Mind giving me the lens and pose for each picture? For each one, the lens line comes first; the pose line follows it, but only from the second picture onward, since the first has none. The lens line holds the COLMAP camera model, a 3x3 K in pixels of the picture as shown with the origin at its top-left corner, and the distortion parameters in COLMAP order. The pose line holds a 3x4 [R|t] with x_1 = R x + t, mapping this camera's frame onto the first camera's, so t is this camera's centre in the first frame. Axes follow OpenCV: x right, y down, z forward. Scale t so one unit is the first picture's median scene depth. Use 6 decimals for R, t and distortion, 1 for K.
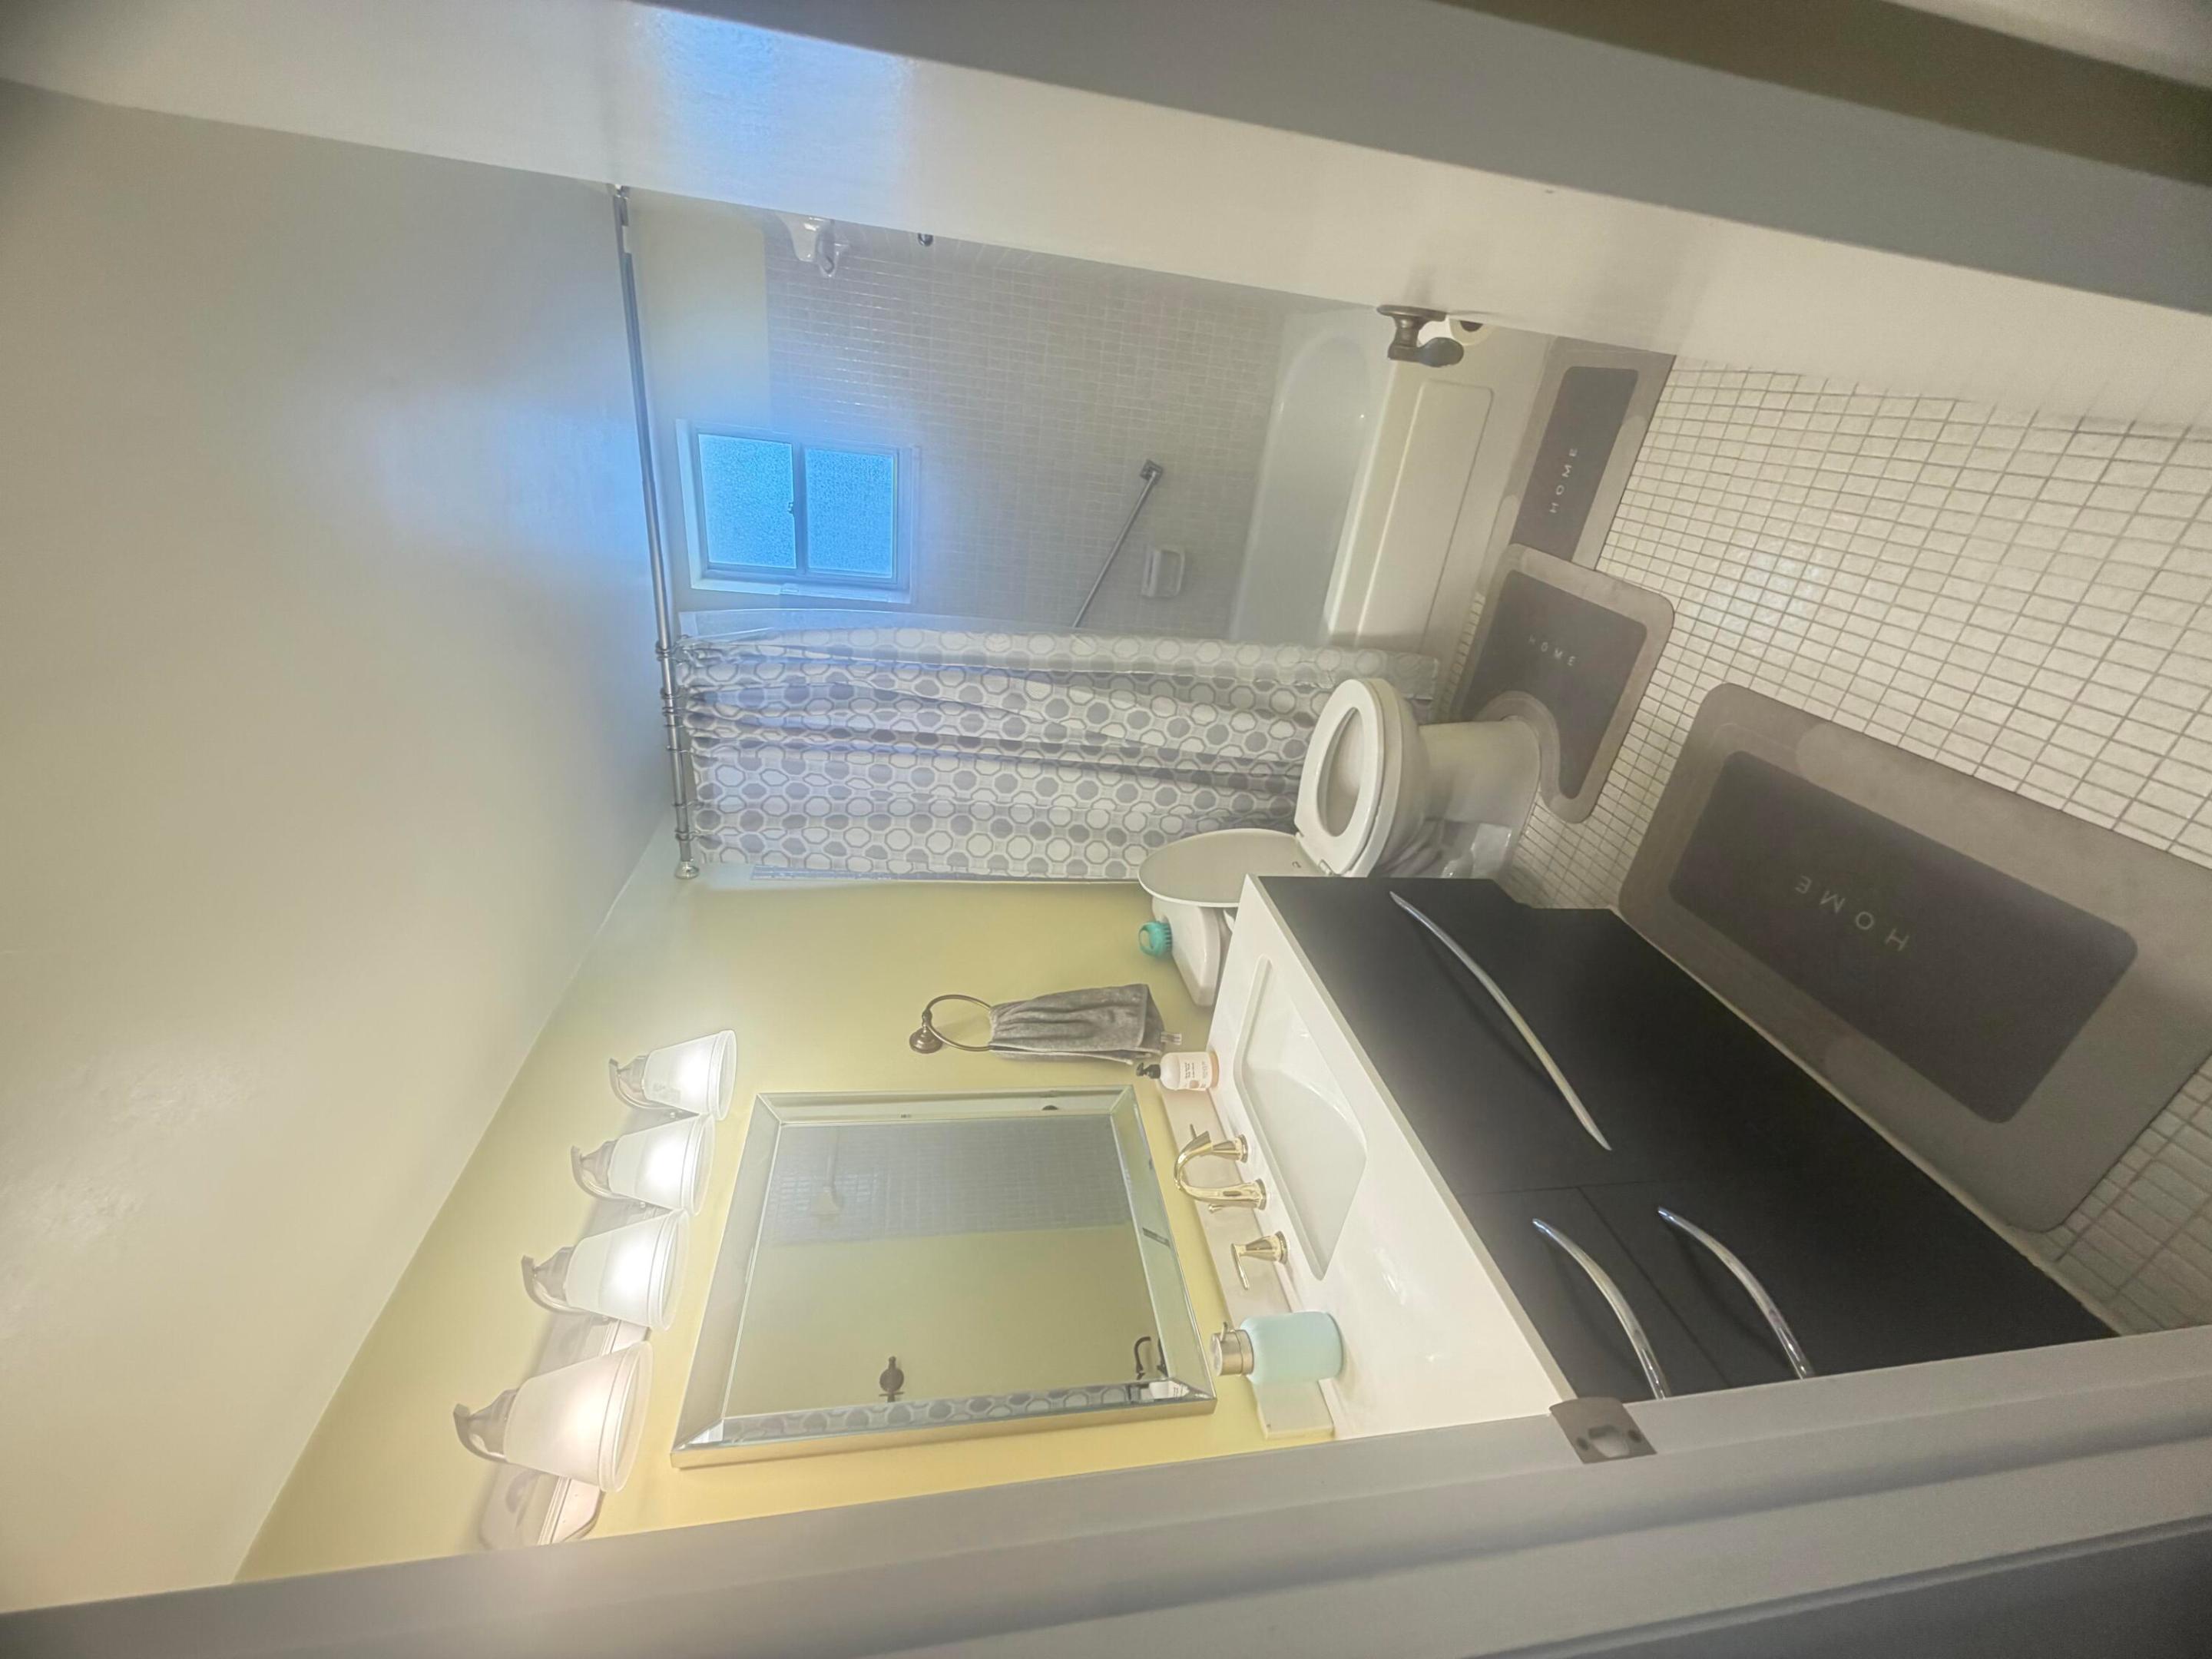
lens RADIAL K [[889.6, 0, 1103.3], [0, 889.6, 831.8], [0, 0, 1]] dist [-0.004023, 0.001518]
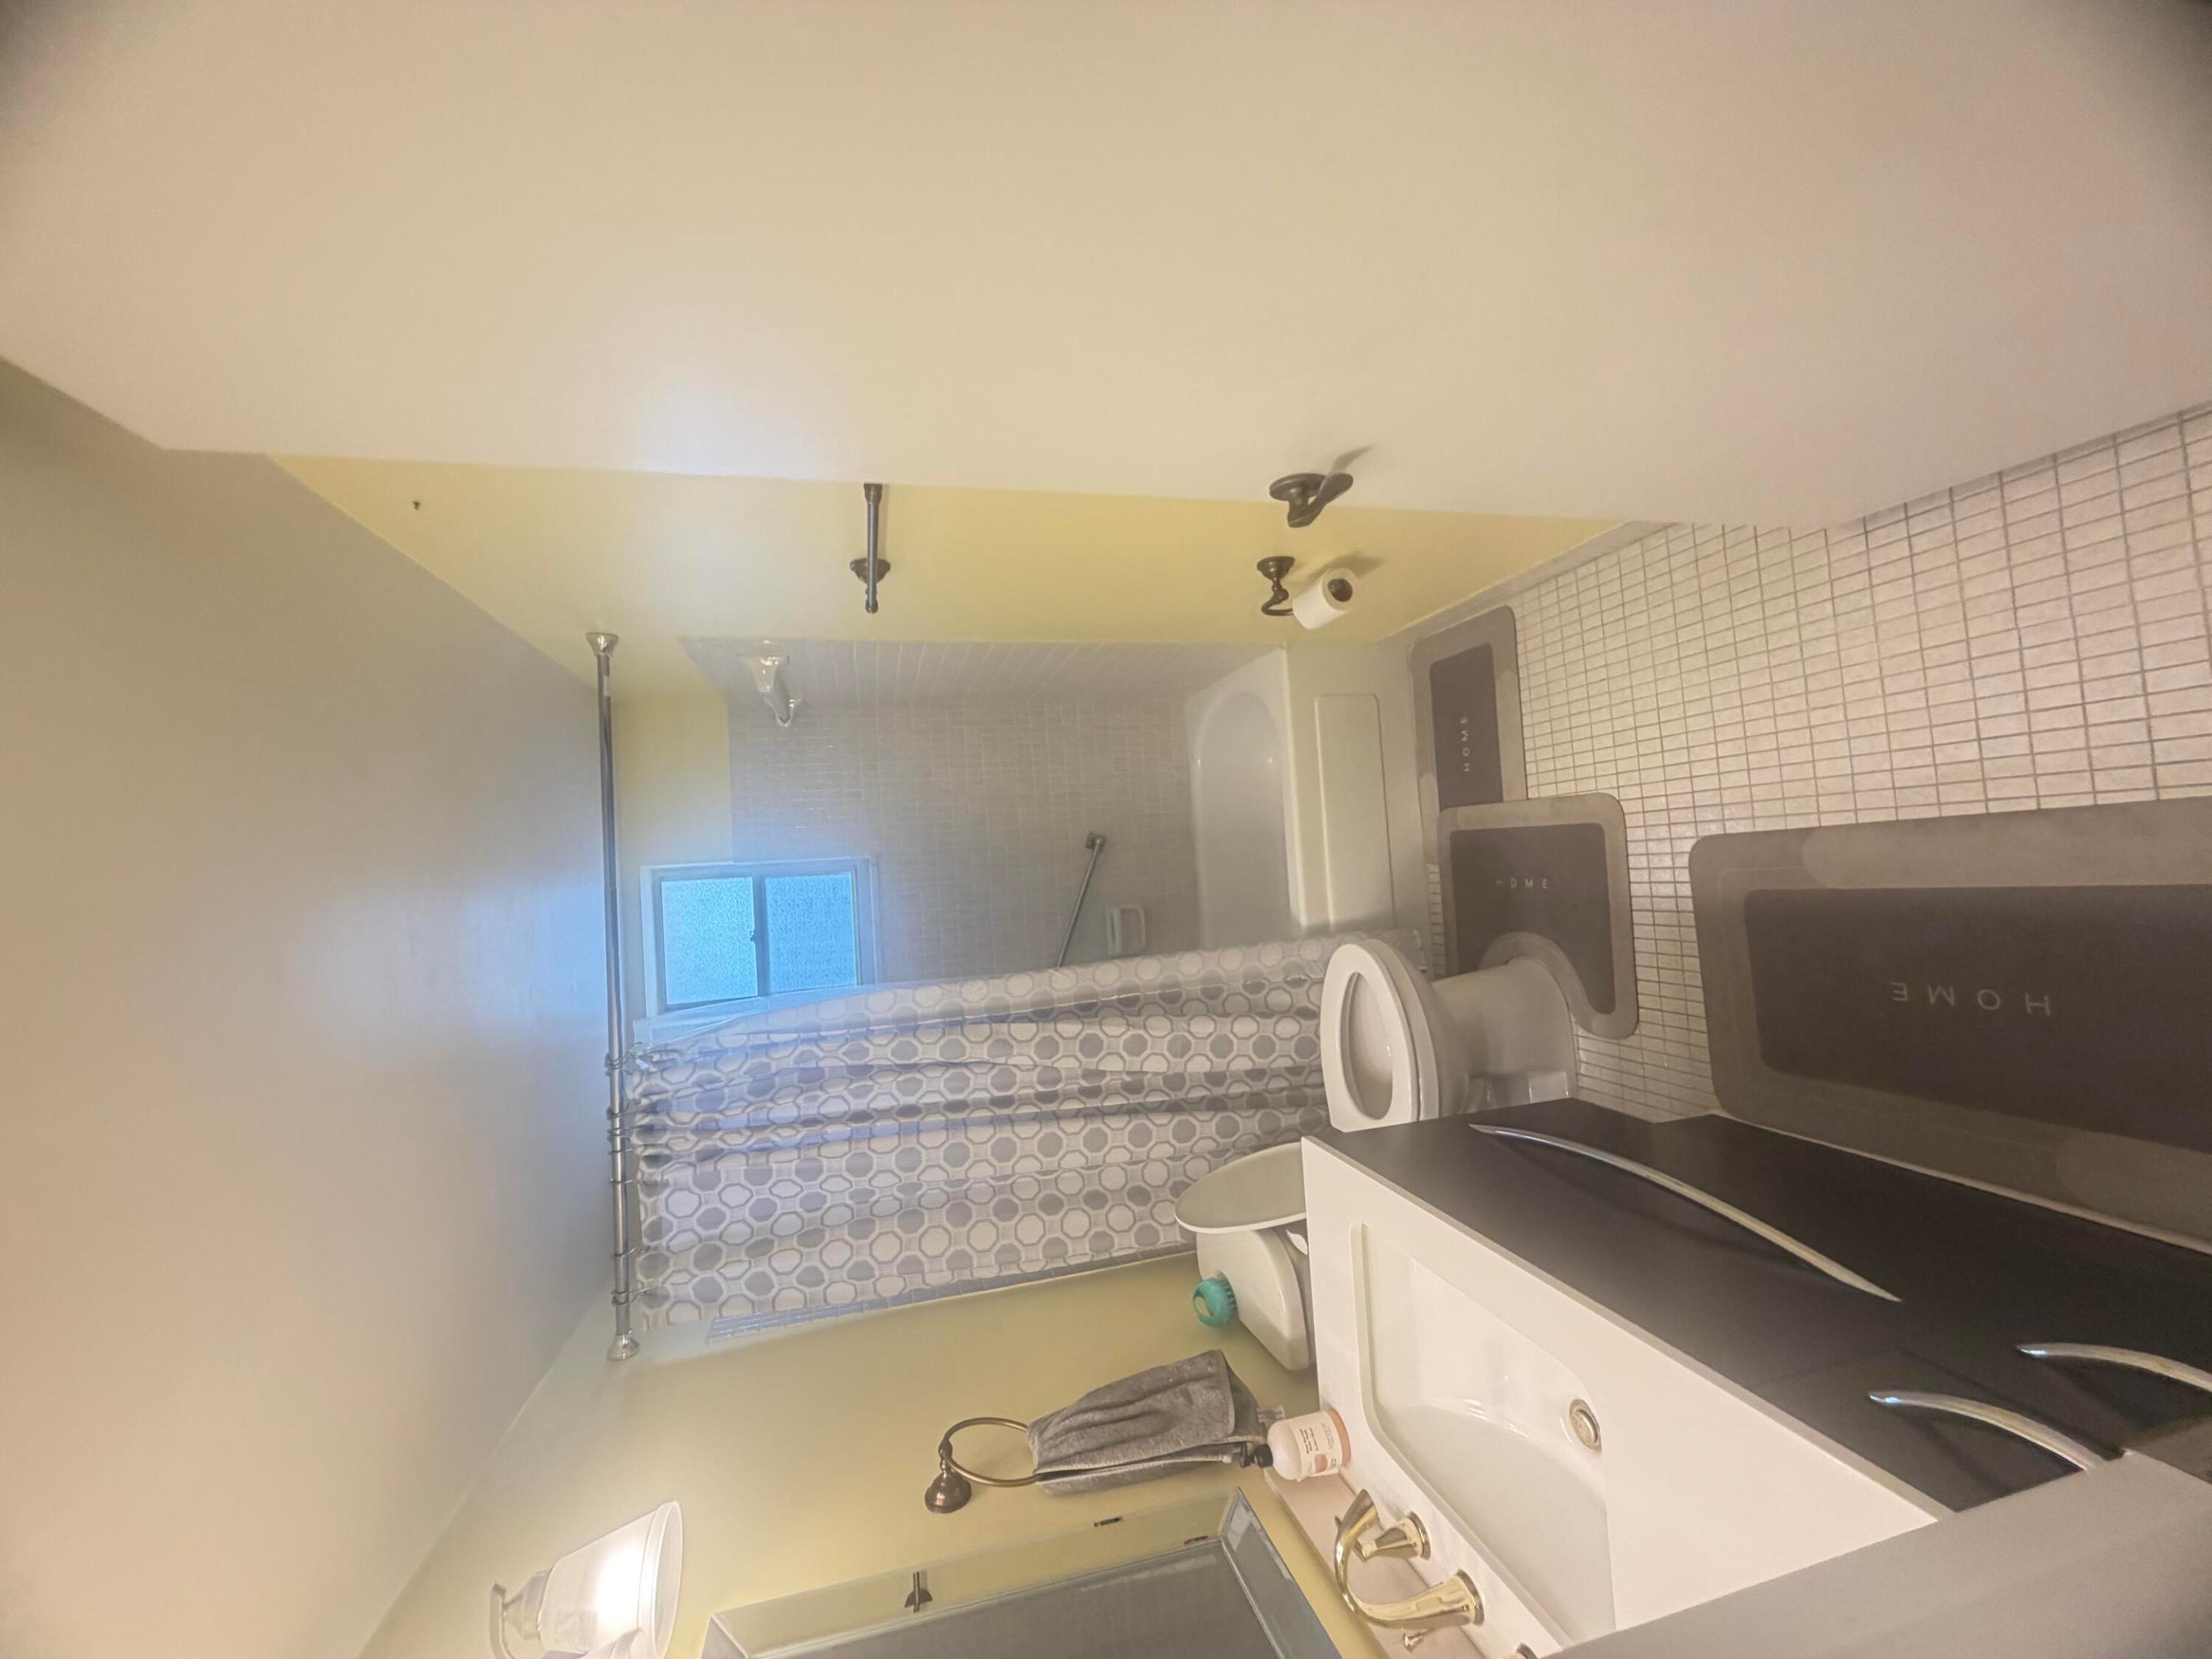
lens RADIAL K [[889.6, 0, 1102.8], [0, 889.6, 824.7], [0, 0, 1]] dist [-0.004023, 0.001518]
pose [[0.979940, -0.177544, 0.090528, -0.040894], [0.199004, 0.847346, -0.492344, 0.144266], [0.010704, 0.500483, 0.865680, 0.091615]]
